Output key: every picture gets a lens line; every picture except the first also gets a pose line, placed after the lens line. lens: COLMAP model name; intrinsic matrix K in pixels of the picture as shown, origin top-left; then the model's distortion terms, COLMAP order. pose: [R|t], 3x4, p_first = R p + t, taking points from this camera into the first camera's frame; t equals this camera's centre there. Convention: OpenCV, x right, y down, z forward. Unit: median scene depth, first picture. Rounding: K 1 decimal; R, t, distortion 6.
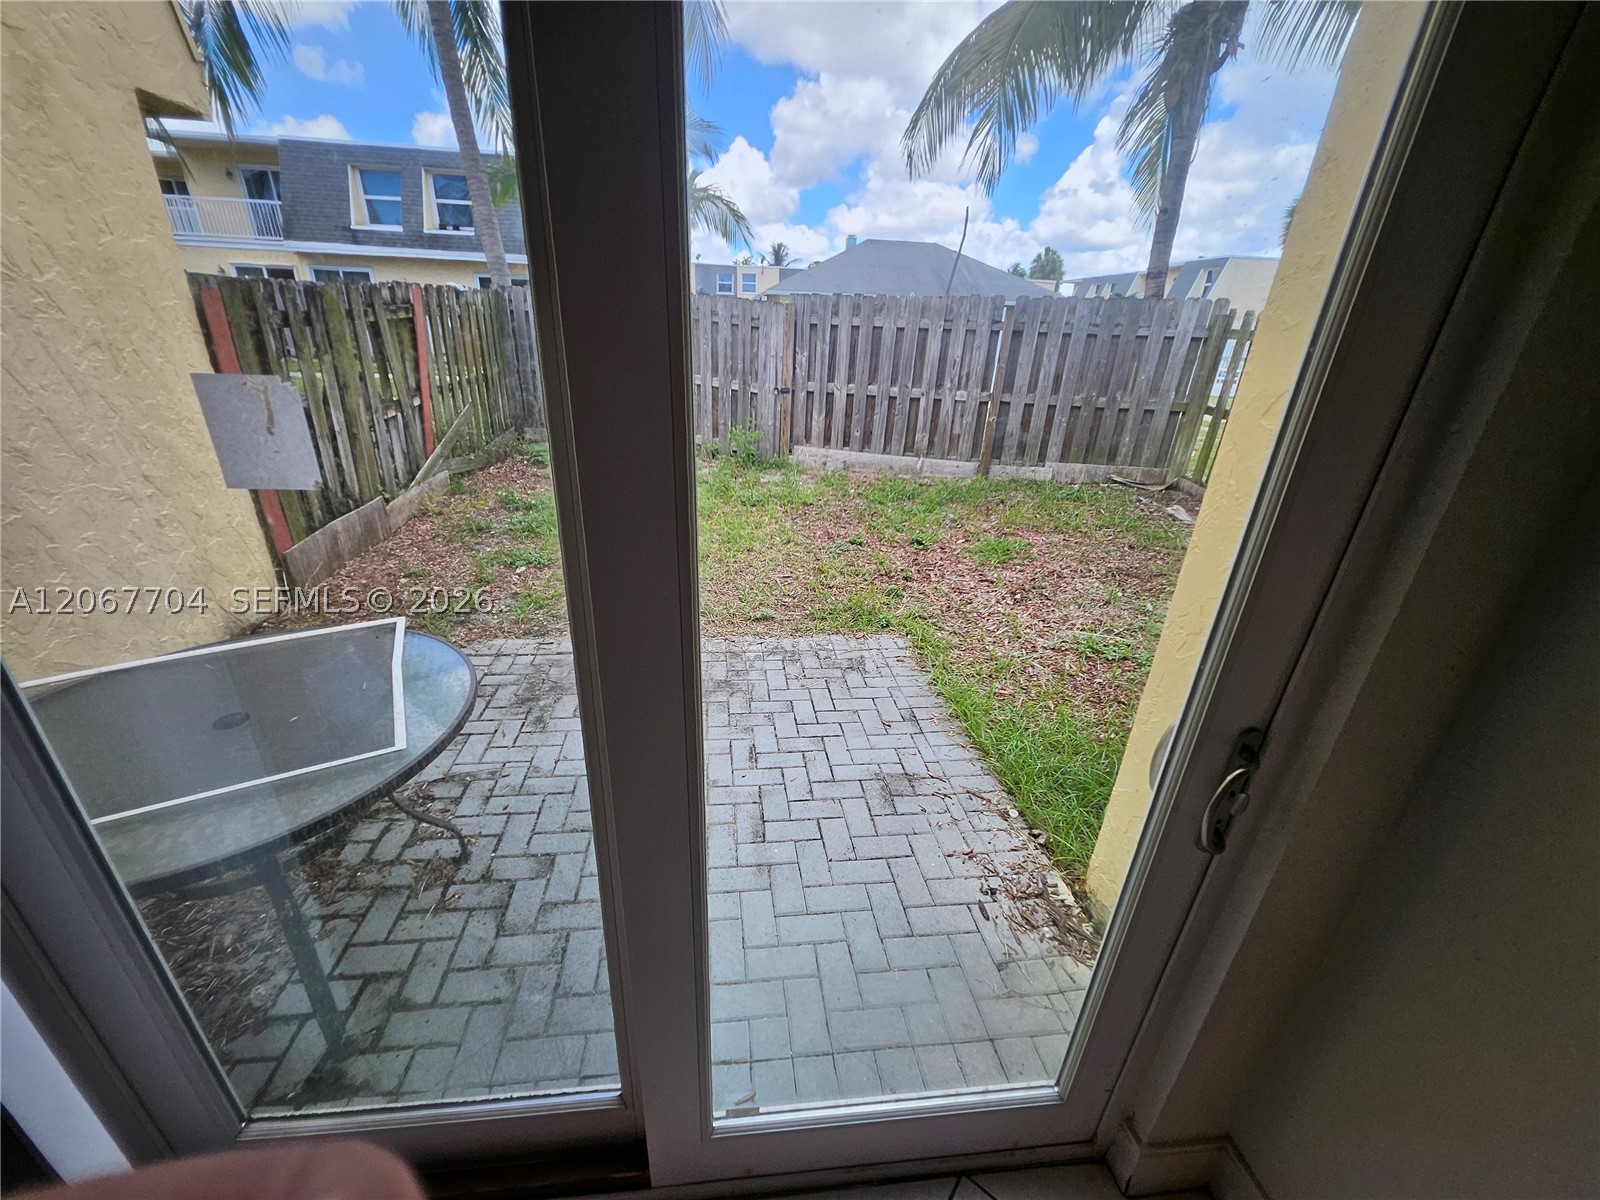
lens RADIAL K [[633.3, 0, 781.4], [0, 633.3, 601.5], [0, 0, 1]] dist [-0.008395, -0.000237]
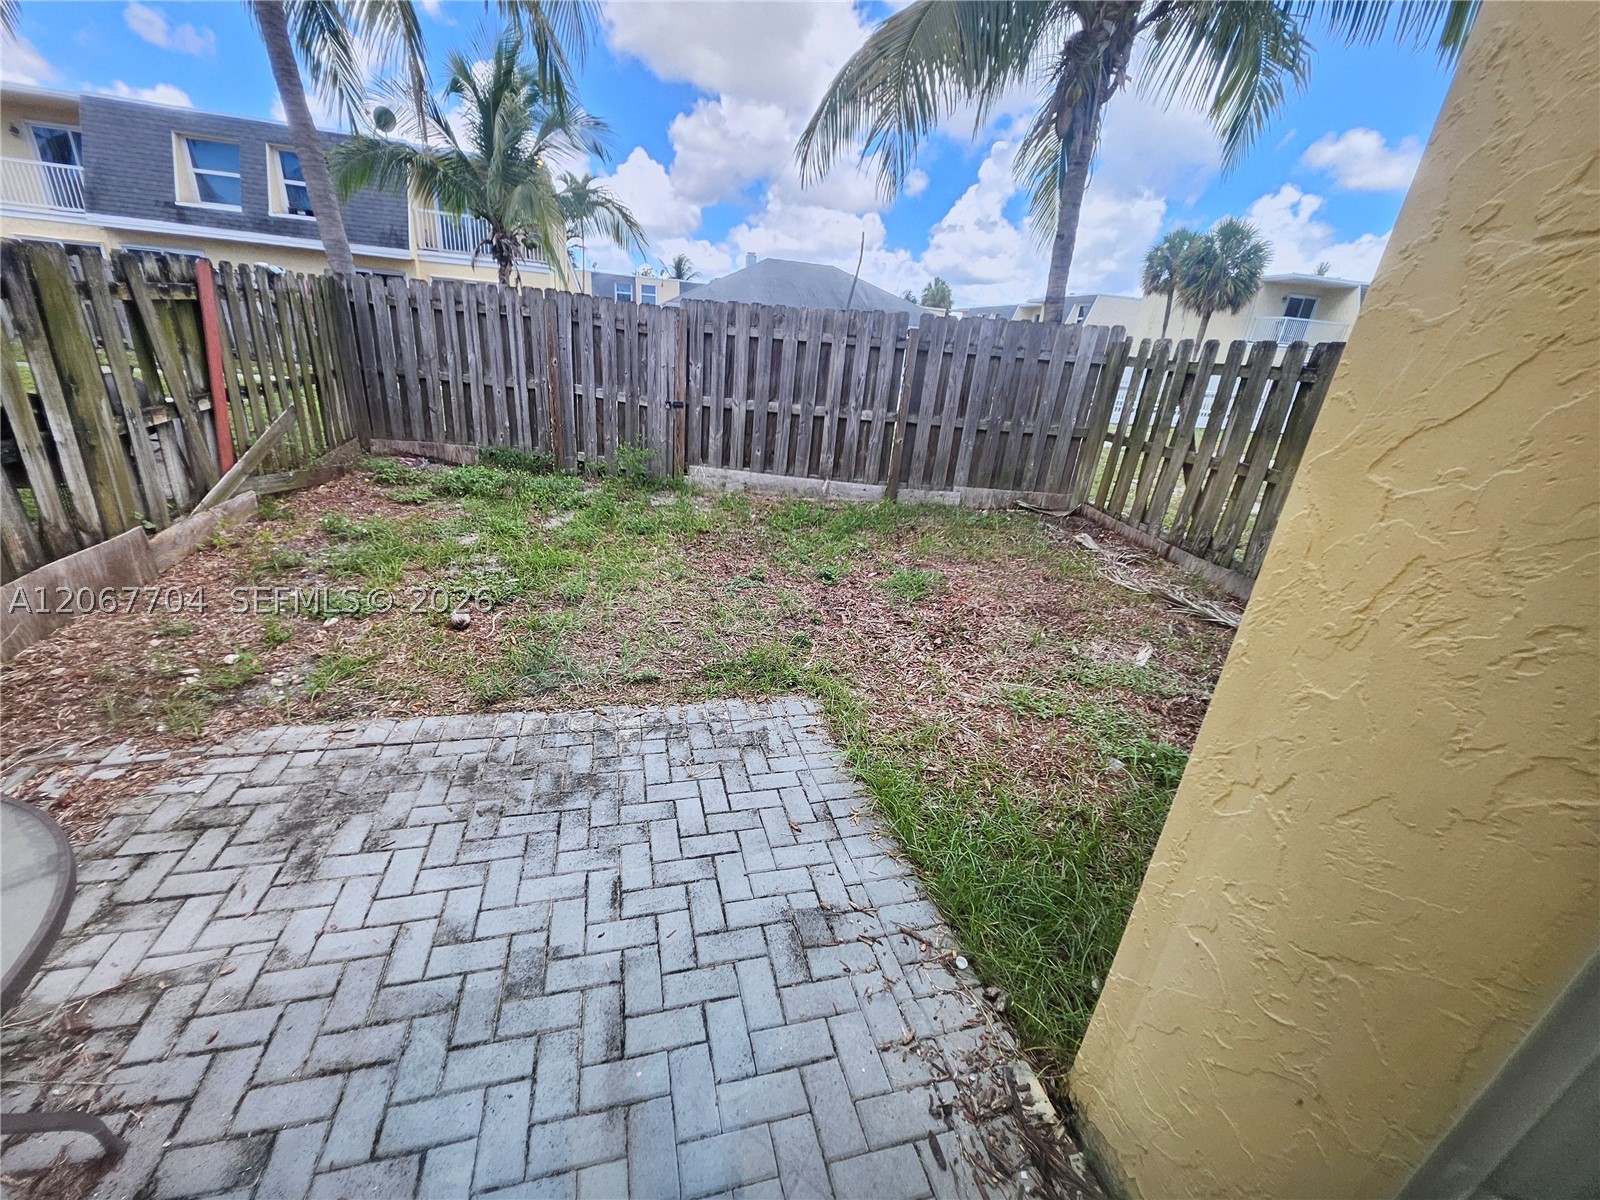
lens RADIAL K [[630.2, 0, 793.6], [0, 630.2, 599.9], [0, 0, 1]] dist [-0.010177, -0.000060]
pose [[0.986545, -0.019612, 0.162309, 0.023028], [0.023409, 0.999494, -0.021518, -0.040448], [-0.161805, 0.025028, 0.986505, 0.120277]]
